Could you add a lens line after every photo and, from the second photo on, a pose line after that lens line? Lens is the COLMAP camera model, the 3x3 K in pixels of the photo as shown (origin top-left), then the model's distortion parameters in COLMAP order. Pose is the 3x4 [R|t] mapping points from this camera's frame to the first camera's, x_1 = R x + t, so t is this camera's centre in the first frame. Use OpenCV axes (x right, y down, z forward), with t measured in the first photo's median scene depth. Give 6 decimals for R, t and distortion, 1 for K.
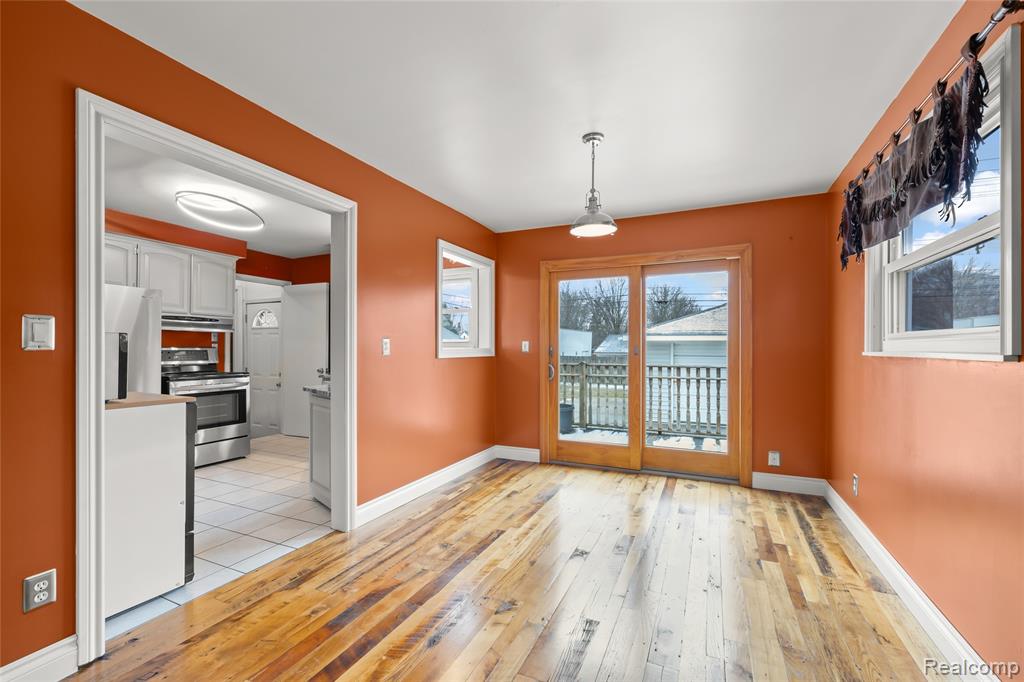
lens RADIAL K [[432.8, 0, 509.6], [0, 432.8, 351.7], [0, 0, 1]] dist [-0.000486, -0.000035]
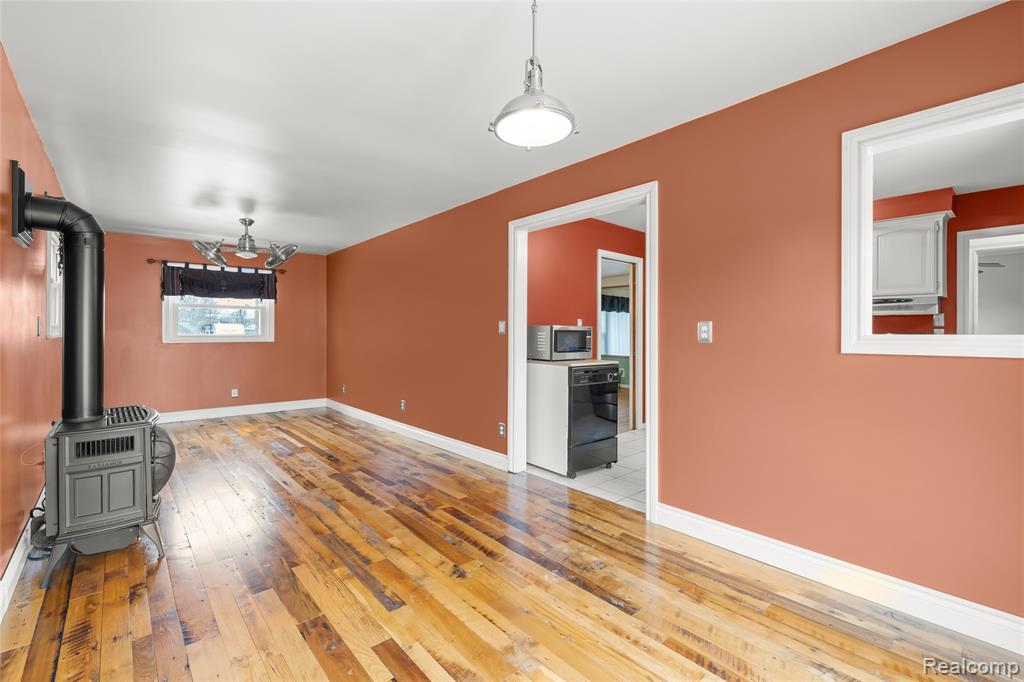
lens RADIAL K [[469.1, 0, 510.3], [0, 469.1, 335.4], [0, 0, 1]] dist [0.000510, 0.000103]
pose [[-0.416234, 0.002300, -0.909255, 0.613869], [-0.011220, 0.999908, 0.007665, -0.008107], [0.909188, 0.013392, -0.416170, 0.974284]]
